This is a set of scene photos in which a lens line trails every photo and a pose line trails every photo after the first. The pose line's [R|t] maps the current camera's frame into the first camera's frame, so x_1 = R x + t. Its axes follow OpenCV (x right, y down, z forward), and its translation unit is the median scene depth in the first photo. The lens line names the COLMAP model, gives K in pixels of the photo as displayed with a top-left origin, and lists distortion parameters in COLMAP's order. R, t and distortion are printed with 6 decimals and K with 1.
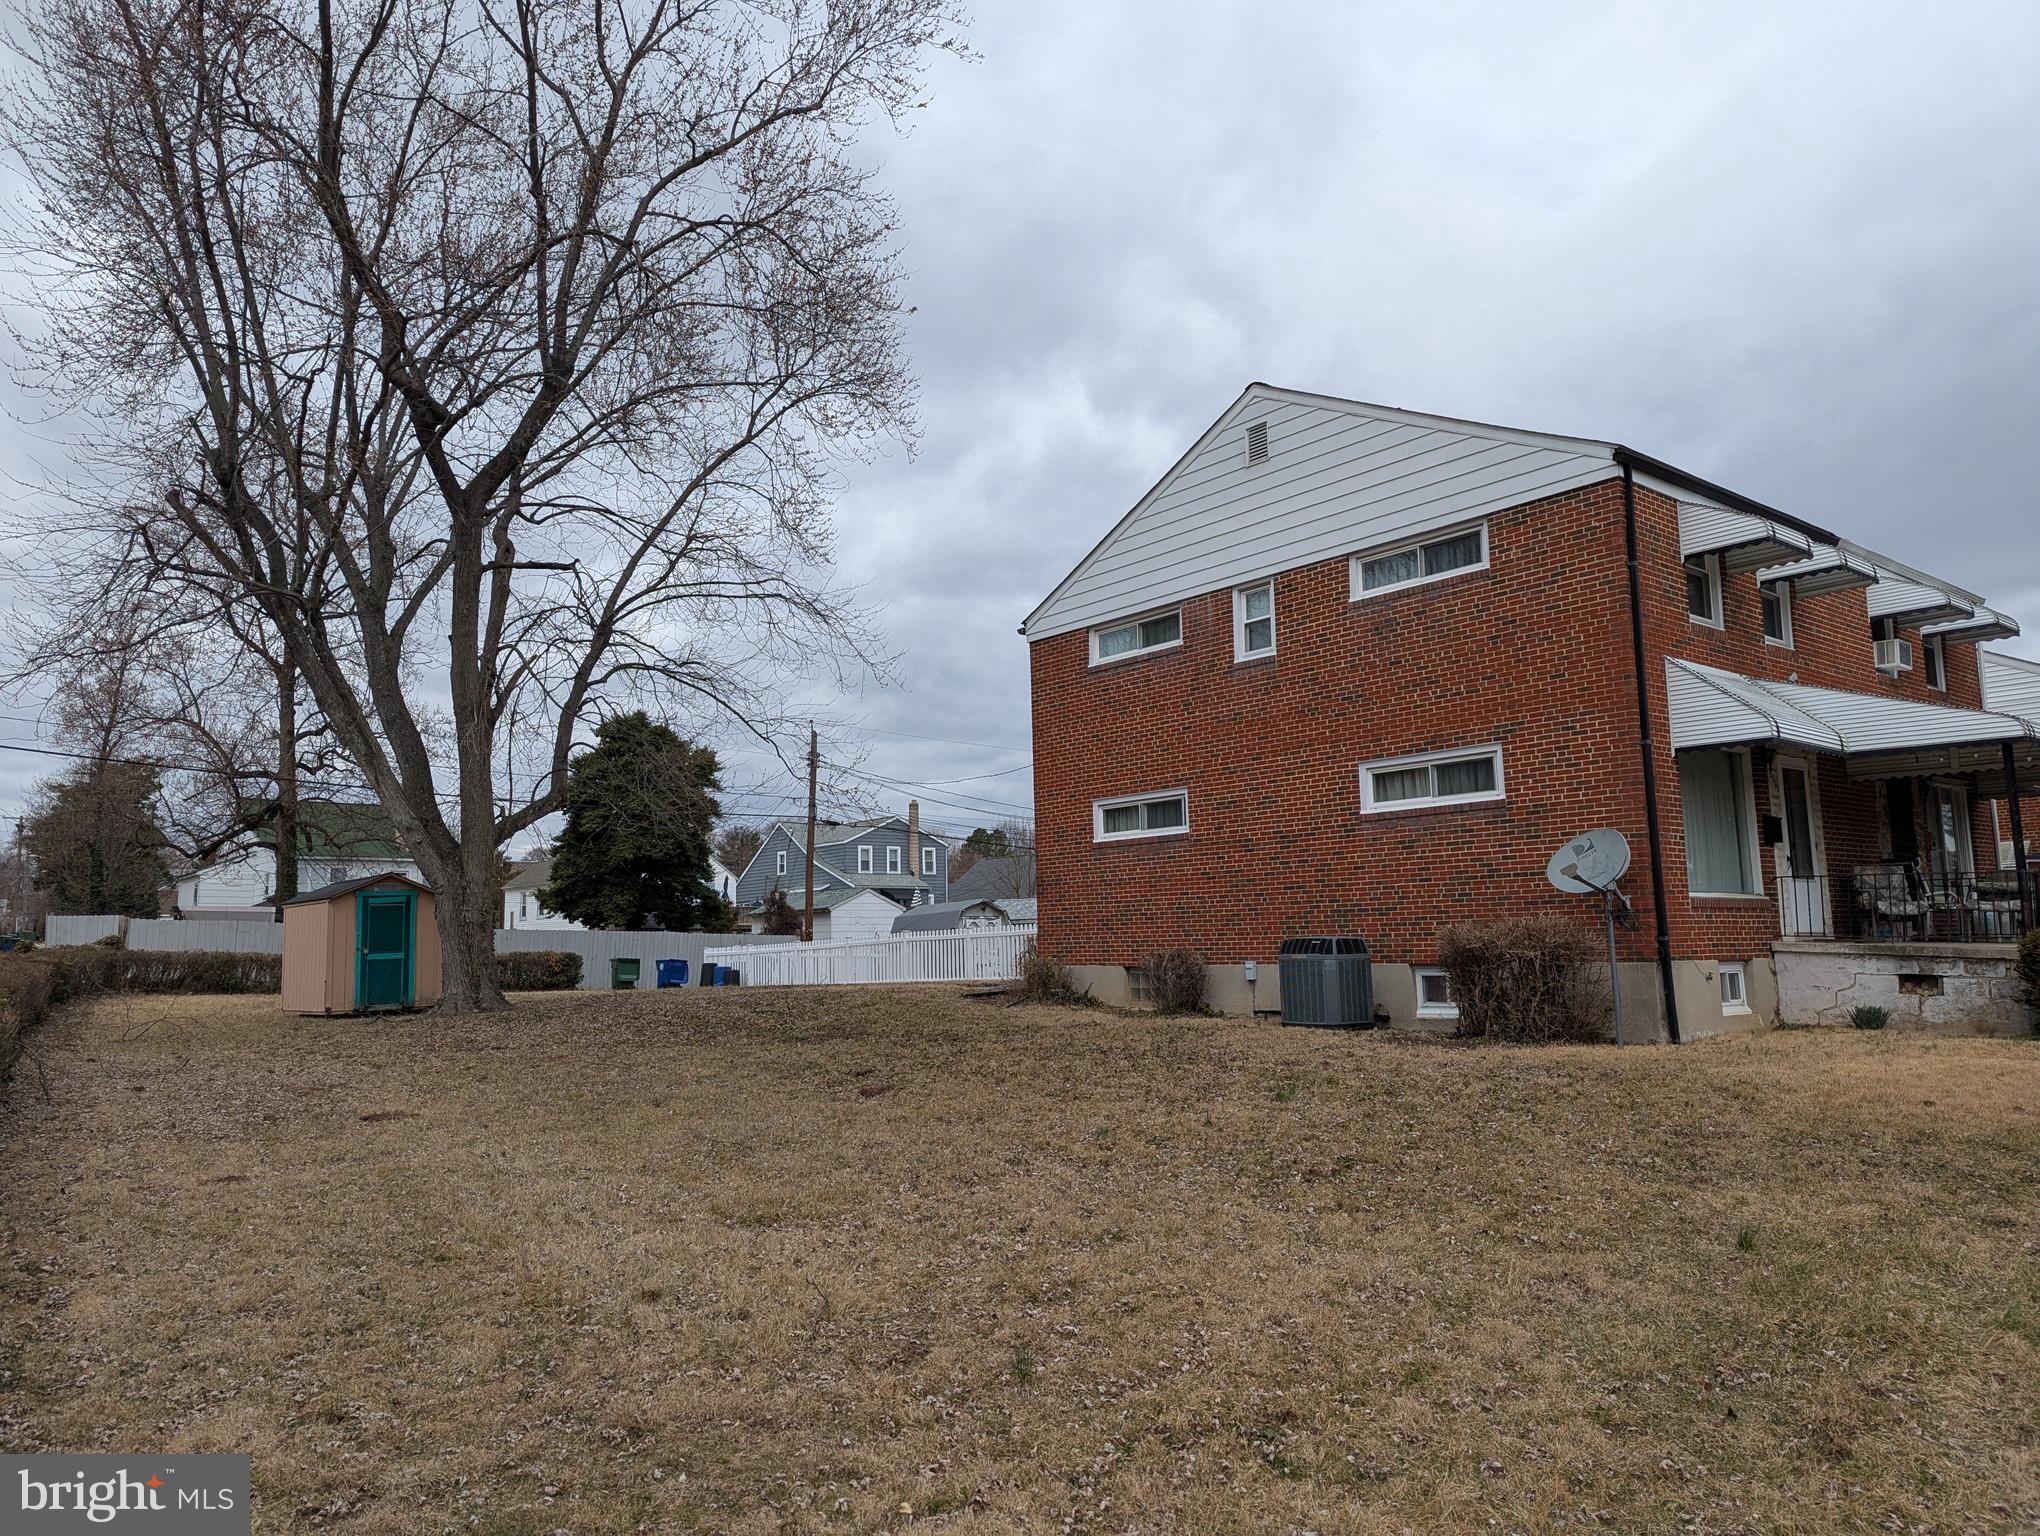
lens RADIAL K [[1368.0, 0, 917.9], [0, 1368.0, 779.3], [0, 0, 1]] dist [0.071442, -0.046319]
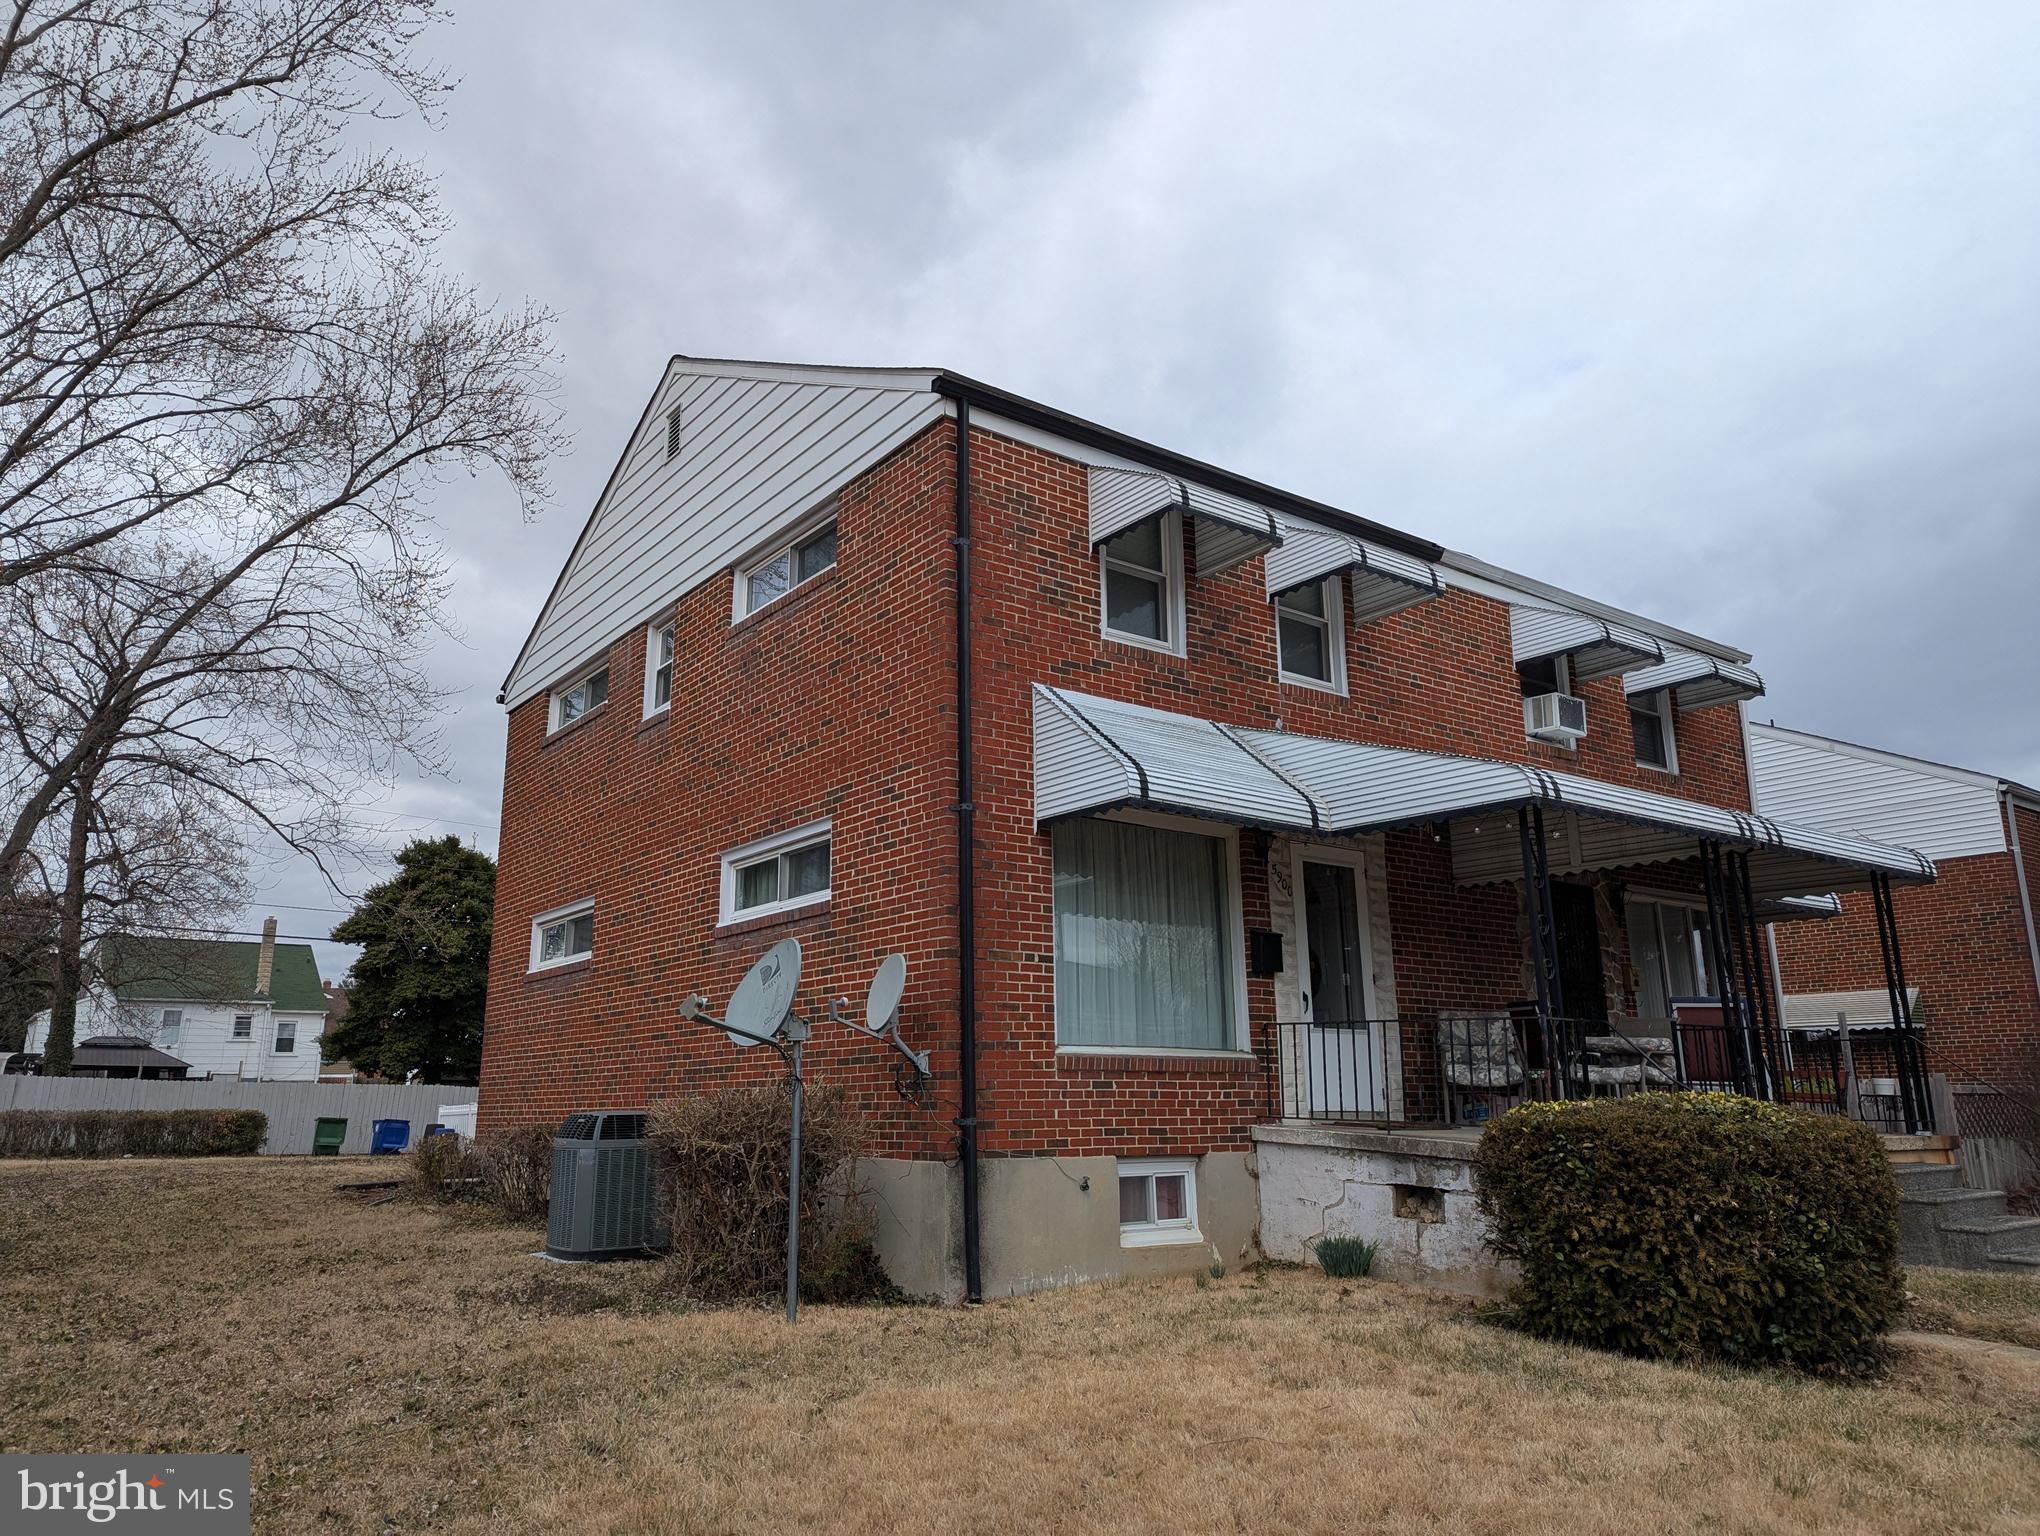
lens RADIAL K [[1368.0, 0, 917.9], [0, 1368.0, 779.3], [0, 0, 1]] dist [0.071442, -0.046319]
pose [[0.998404, -0.000683, -0.056468, 0.490804], [-0.005370, 0.994248, -0.106965, 0.025492], [0.056216, 0.107097, 0.992658, 0.335797]]
